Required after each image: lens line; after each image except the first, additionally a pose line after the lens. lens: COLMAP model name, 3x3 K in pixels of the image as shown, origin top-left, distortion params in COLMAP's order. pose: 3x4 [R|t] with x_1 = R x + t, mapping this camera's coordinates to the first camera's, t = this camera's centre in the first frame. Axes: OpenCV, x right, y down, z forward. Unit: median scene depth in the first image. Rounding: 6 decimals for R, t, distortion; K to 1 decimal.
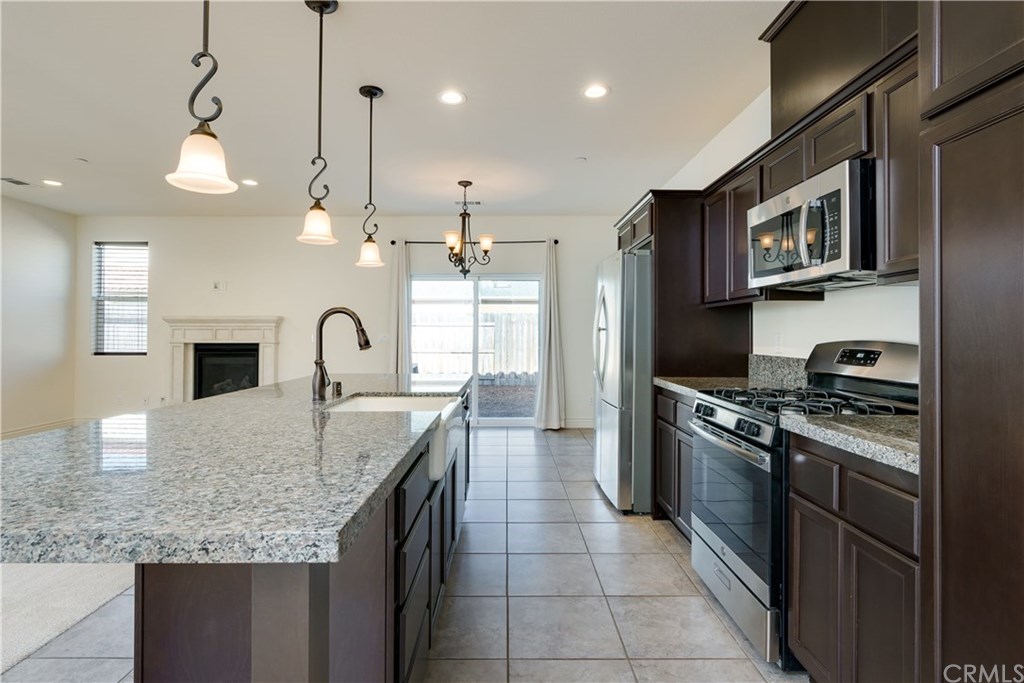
lens RADIAL K [[509.7, 0, 511.4], [0, 509.7, 328.7], [0, 0, 1]] dist [-0.004469, 0.000249]
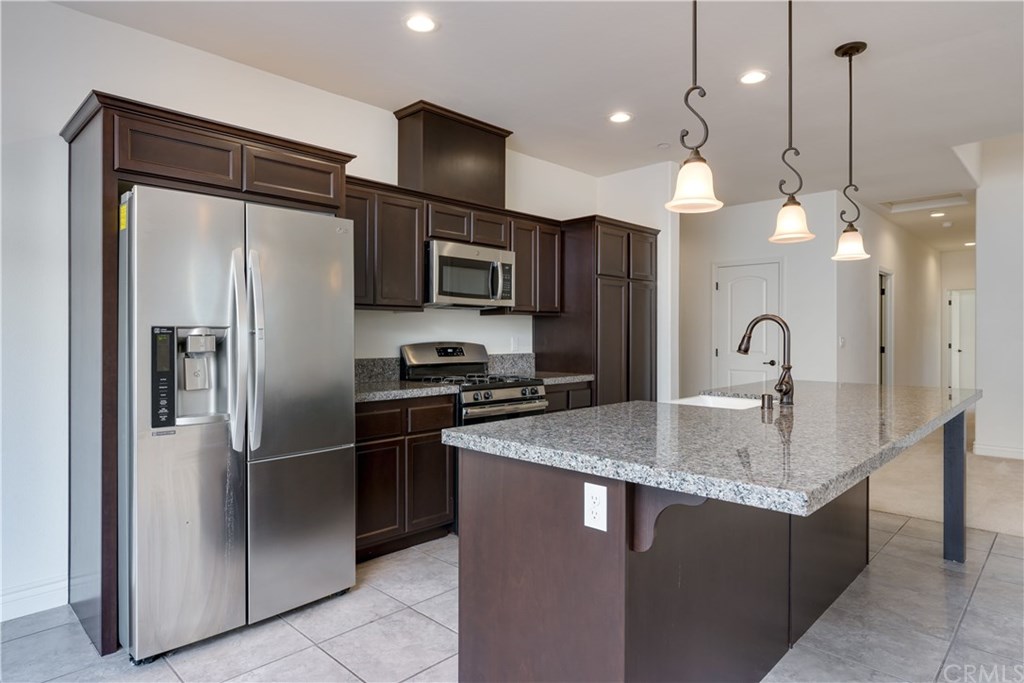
lens RADIAL K [[583.5, 0, 514.0], [0, 583.5, 332.0], [0, 0, 1]] dist [-0.006950, -0.000826]
pose [[-0.717435, 0.002348, 0.696622, -0.345195], [-0.008072, 0.999899, -0.011683, 0.005209], [-0.696579, -0.014005, -0.717343, 0.962686]]
